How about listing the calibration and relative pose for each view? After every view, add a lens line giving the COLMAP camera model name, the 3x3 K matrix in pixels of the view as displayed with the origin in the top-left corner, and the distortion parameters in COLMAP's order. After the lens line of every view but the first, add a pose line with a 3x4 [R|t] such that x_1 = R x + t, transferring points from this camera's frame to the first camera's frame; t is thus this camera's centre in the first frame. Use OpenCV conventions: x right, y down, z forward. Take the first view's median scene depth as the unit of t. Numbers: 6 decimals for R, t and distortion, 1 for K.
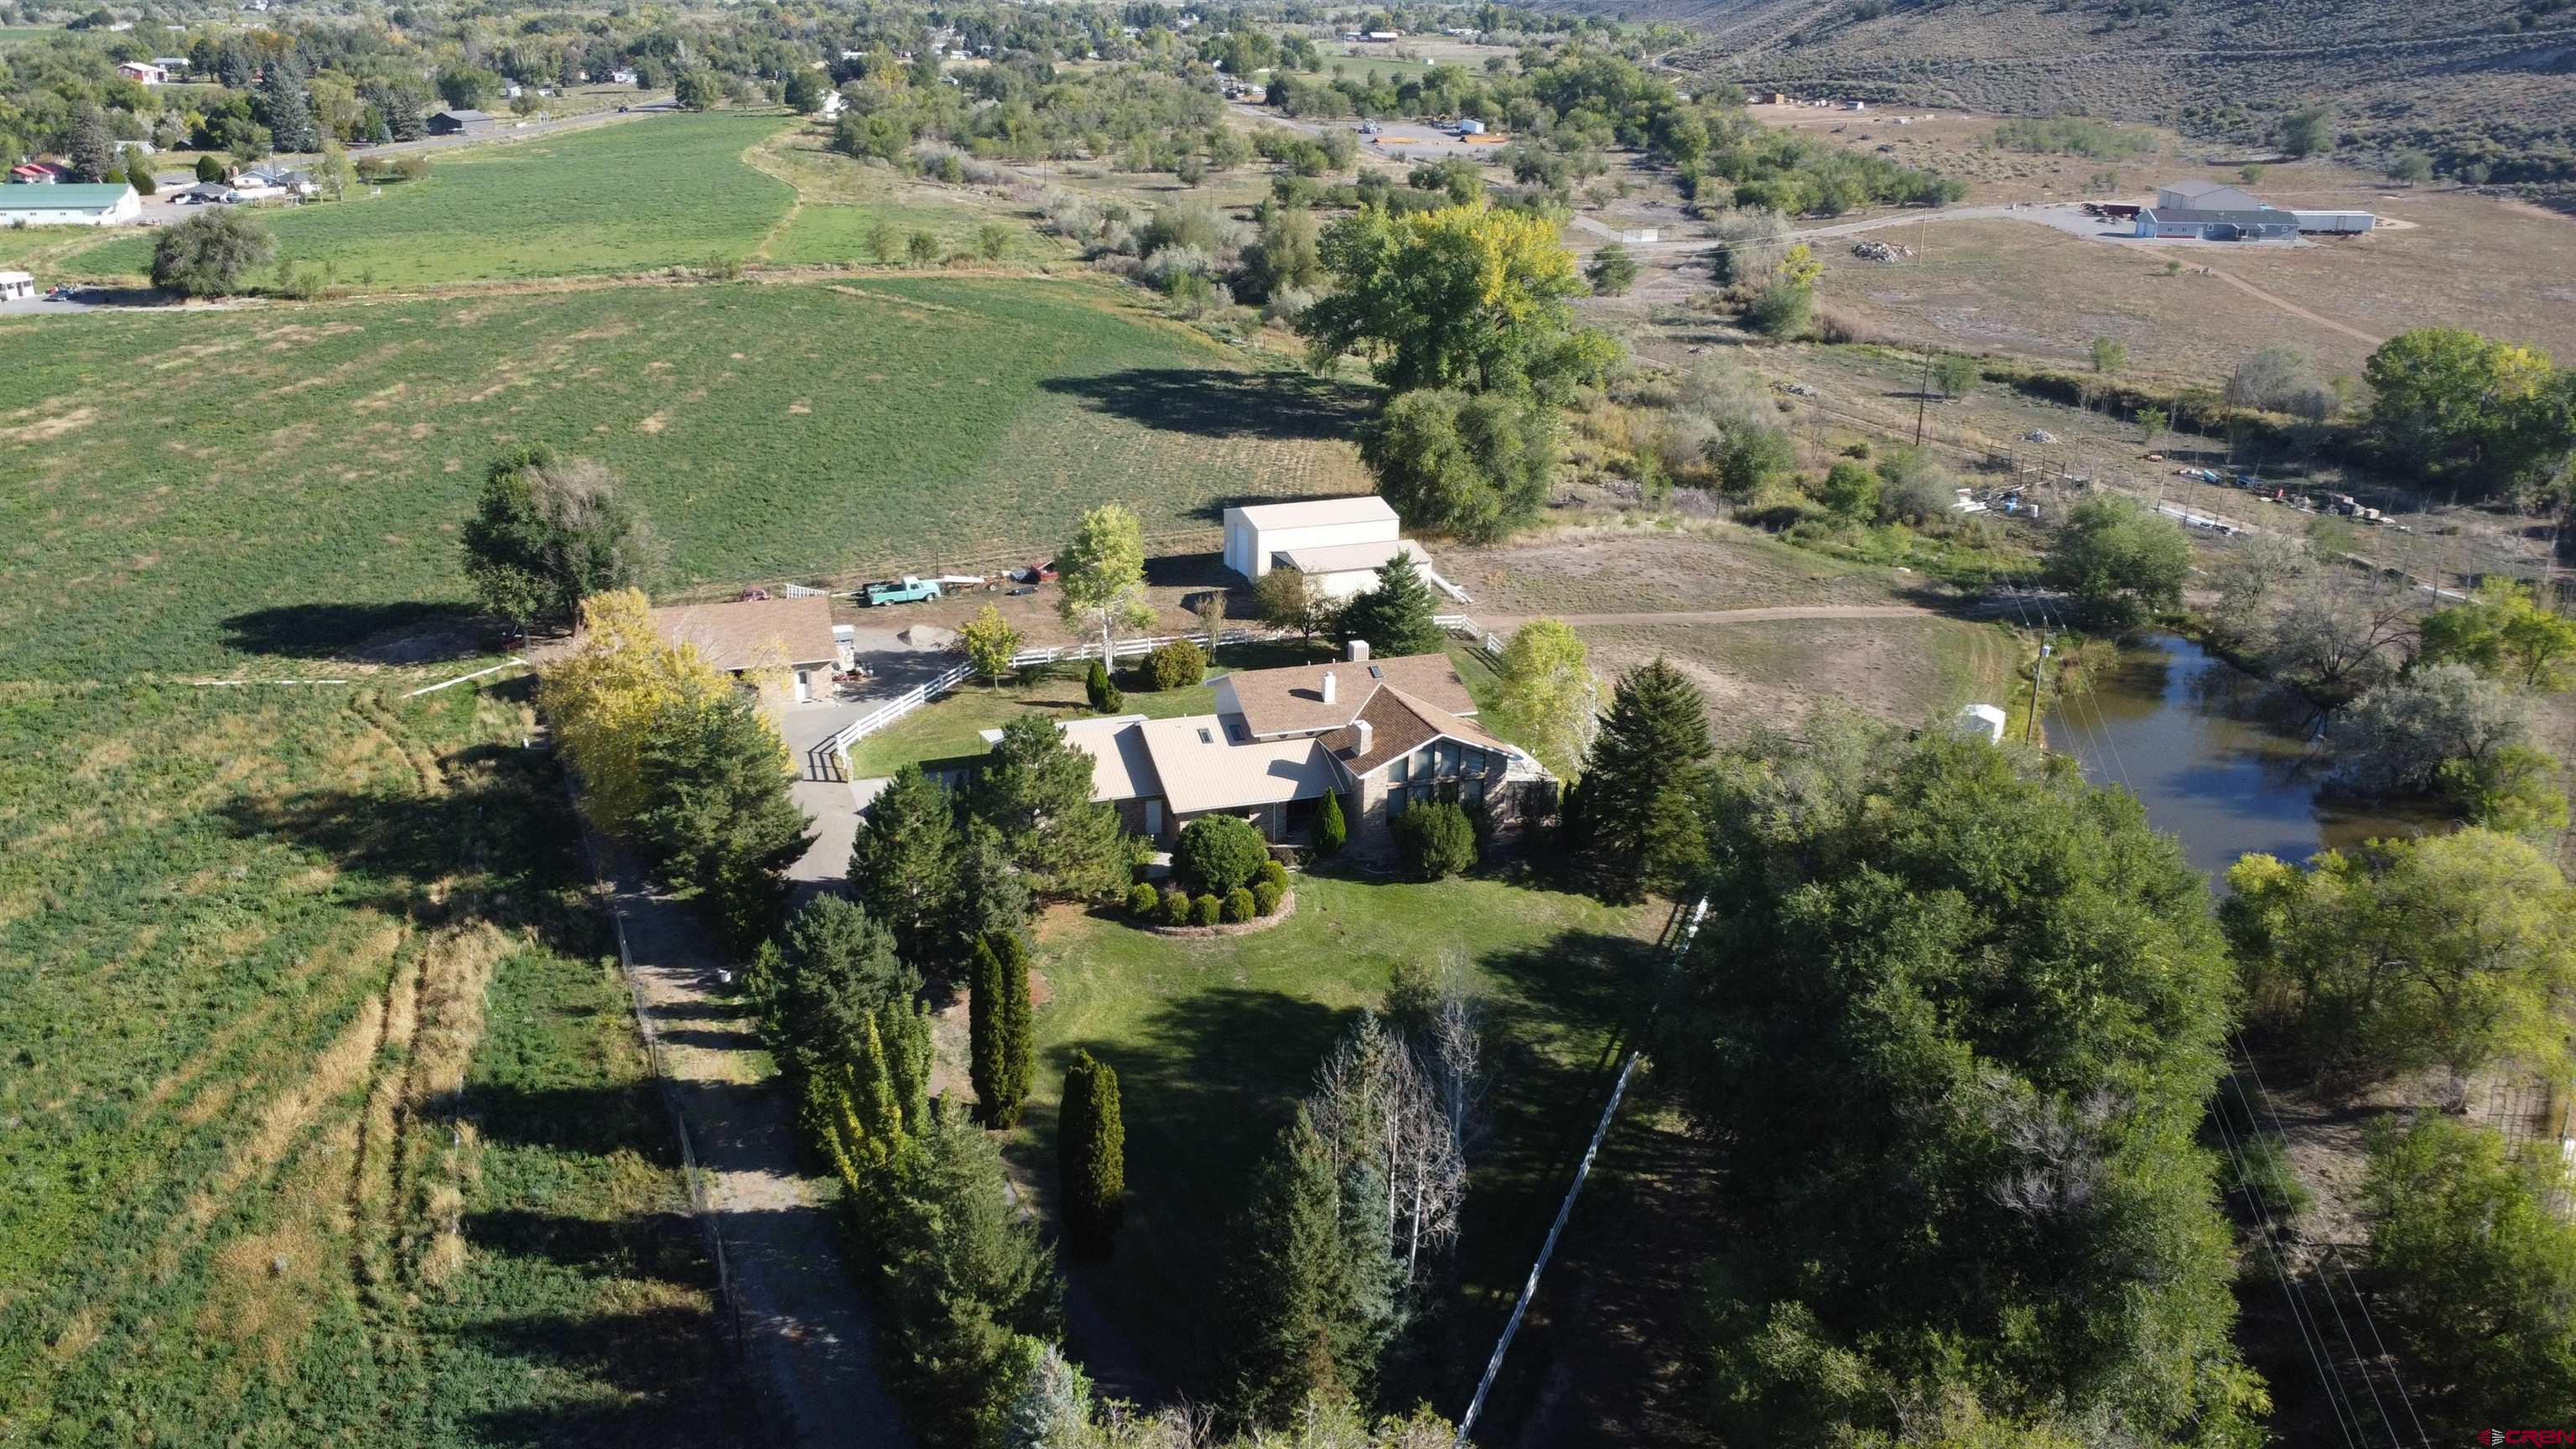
lens RADIAL K [[1959.4, 0, 1291.5], [0, 1959.4, 739.3], [0, 0, 1]] dist [0.009150, -0.007524]
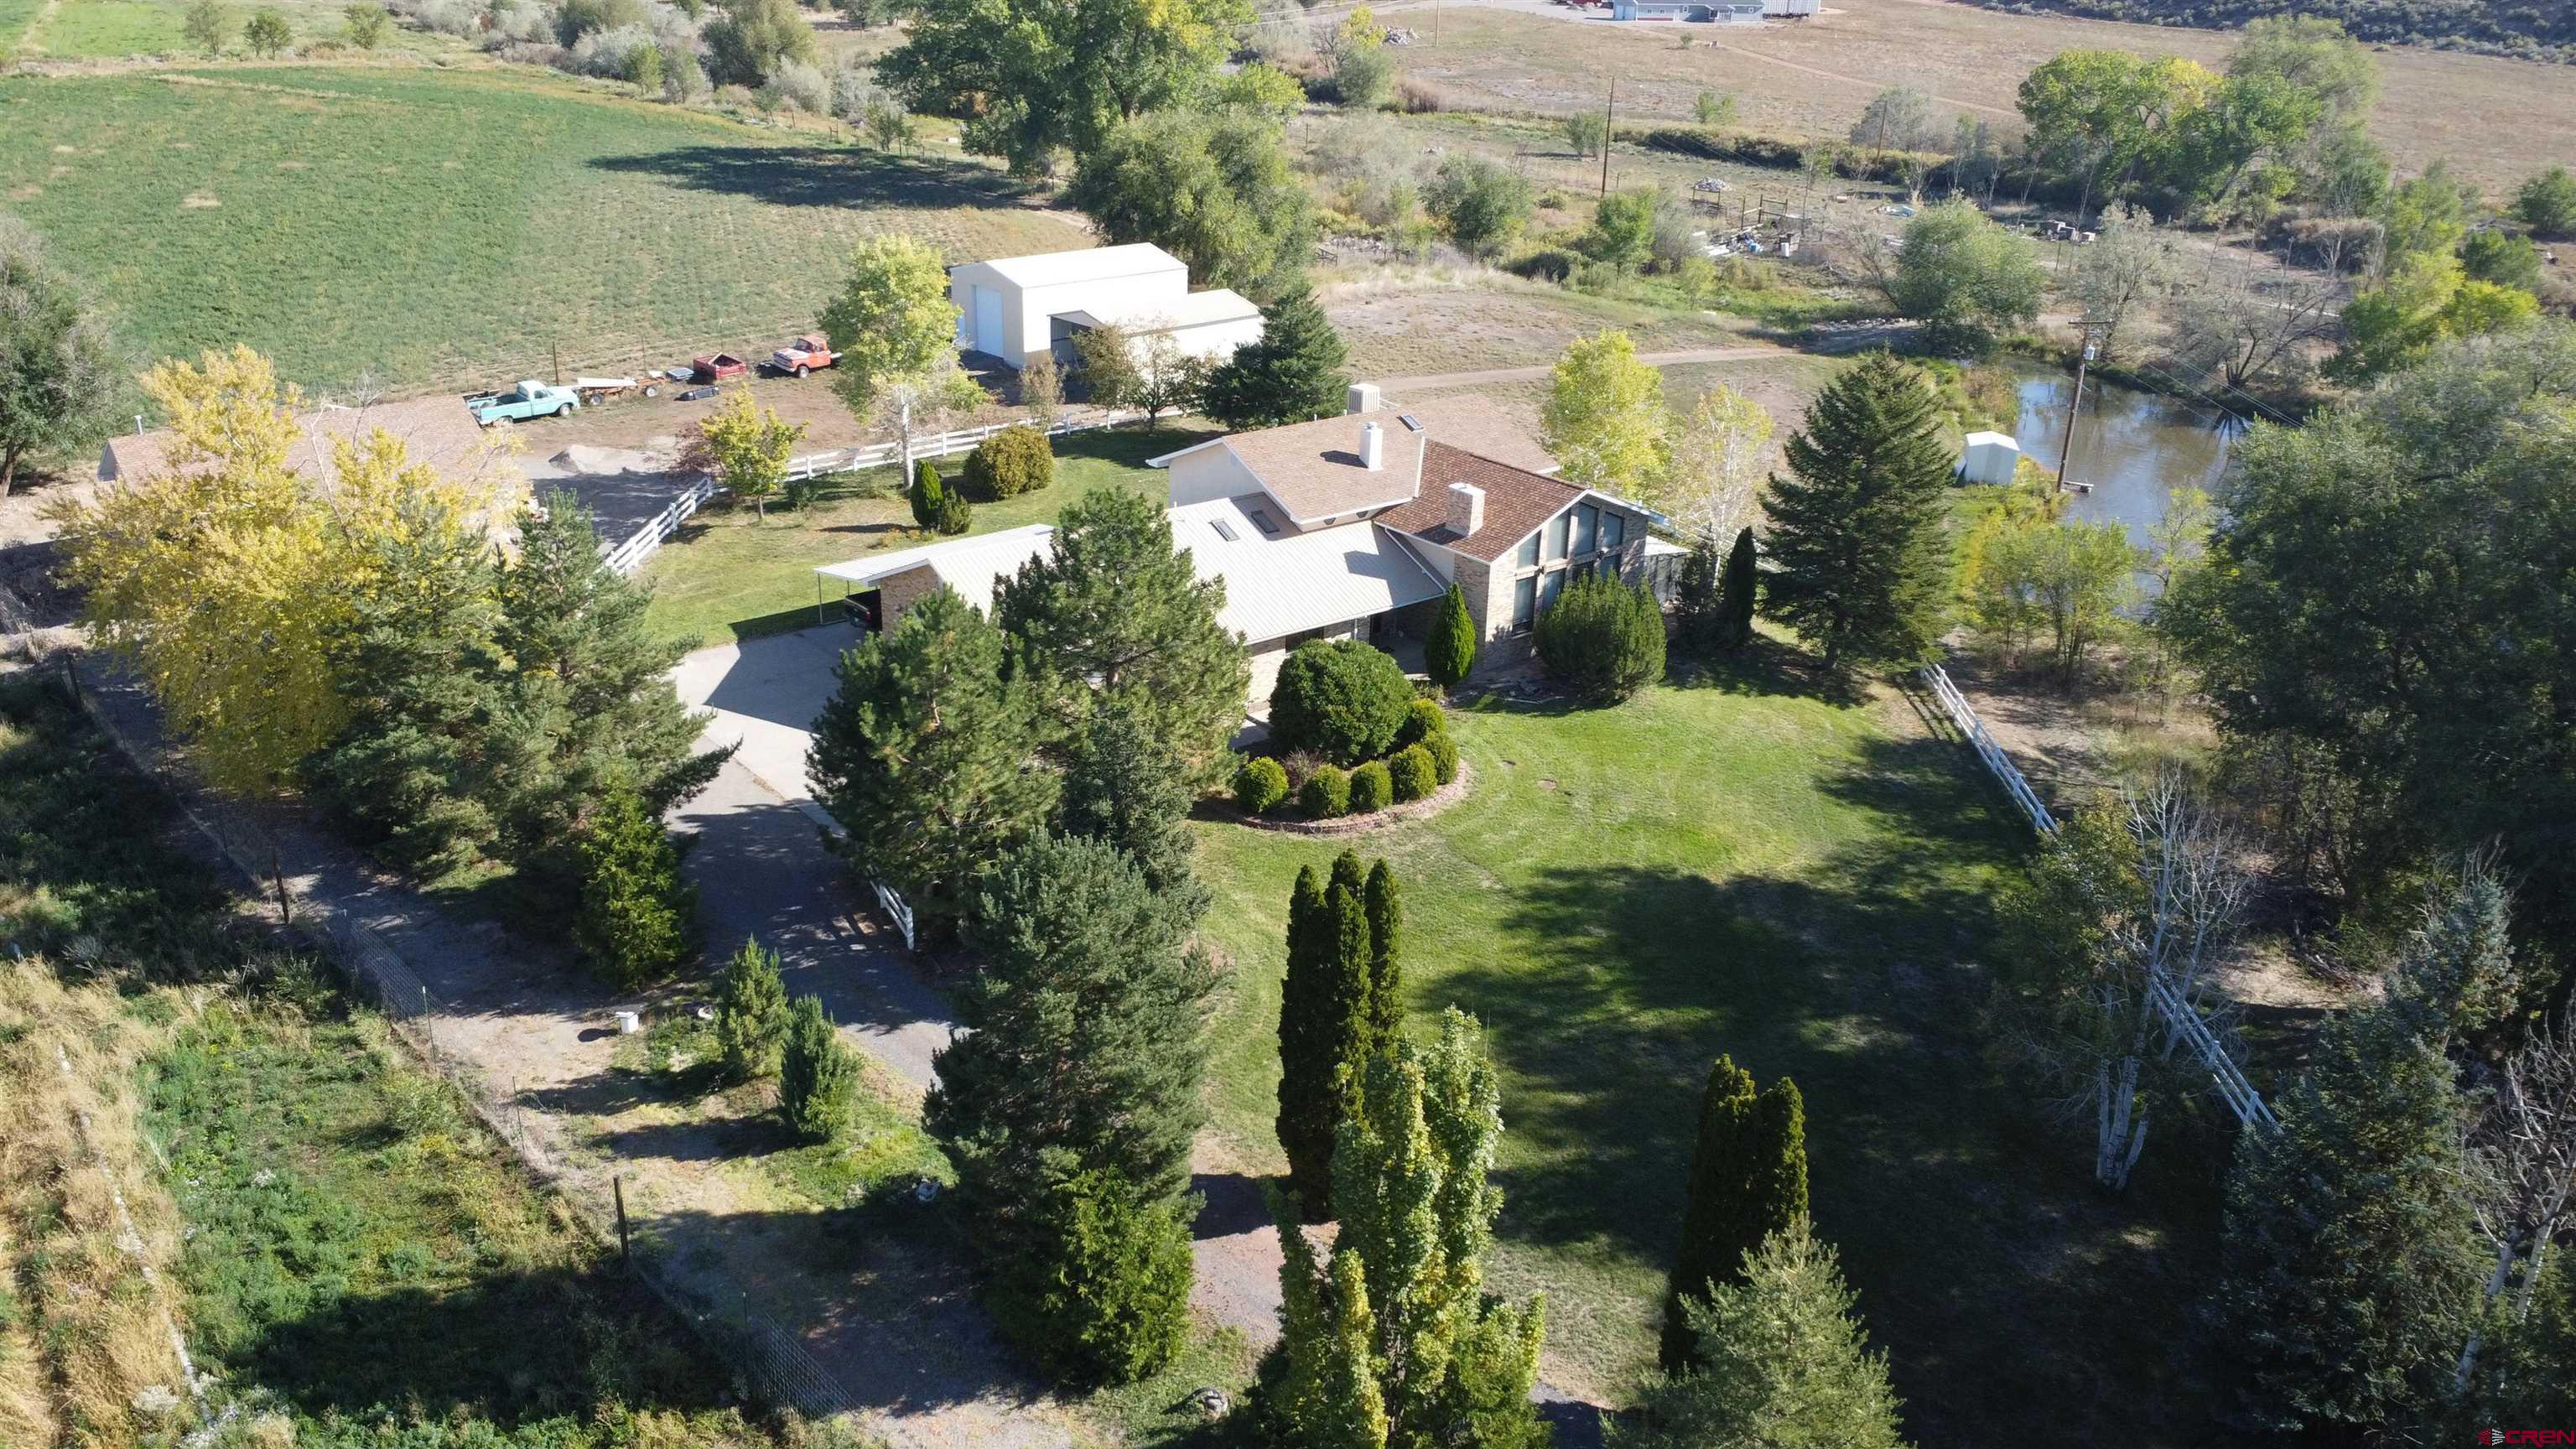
lens RADIAL K [[1959.4, 0, 1304.8], [0, 1959.4, 717.3], [0, 0, 1]] dist [0.009150, -0.007524]
pose [[0.942238, -0.120747, 0.312423, -0.229528], [0.103684, 0.992092, 0.070727, 0.016503], [-0.318492, -0.034248, 0.947307, 0.366324]]
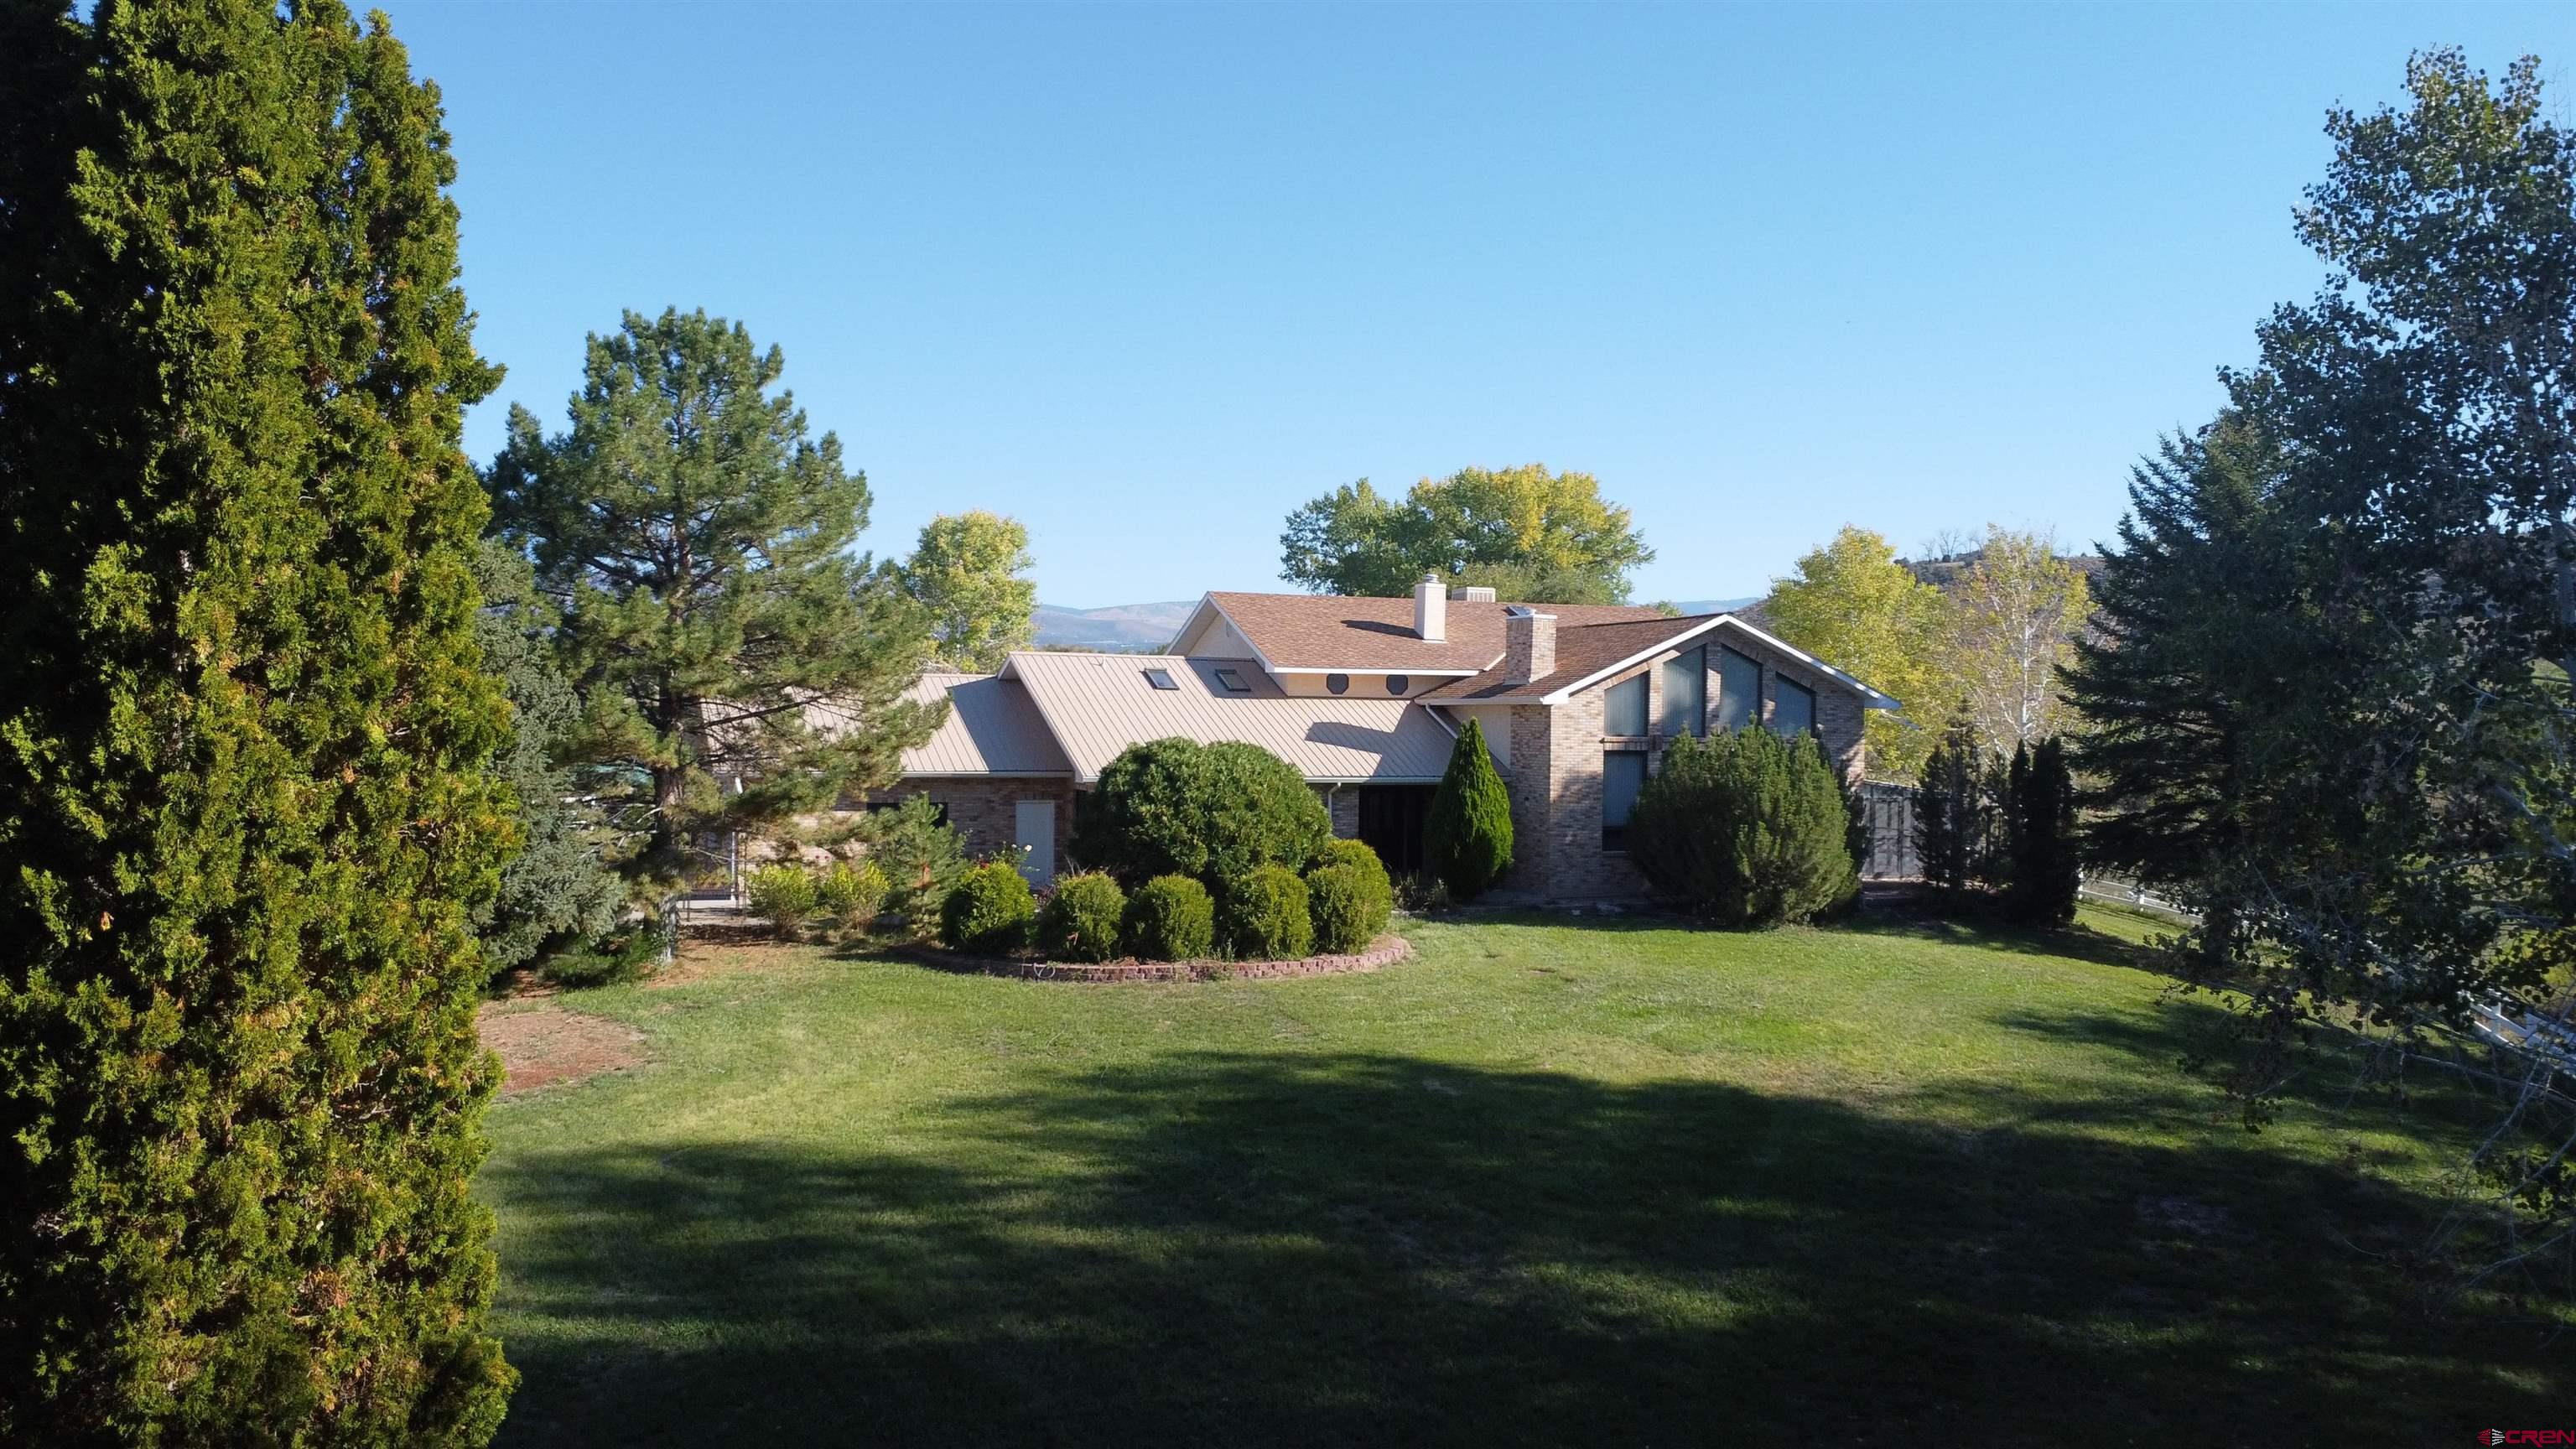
lens RADIAL K [[1959.4, 0, 1292.6], [0, 1959.4, 716.5], [0, 0, 1]] dist [0.009150, -0.007524]
pose [[0.999257, -0.011554, 0.036760, -0.030841], [0.023450, 0.939342, -0.342180, 0.153530], [-0.030577, 0.342788, 0.938915, 0.590258]]
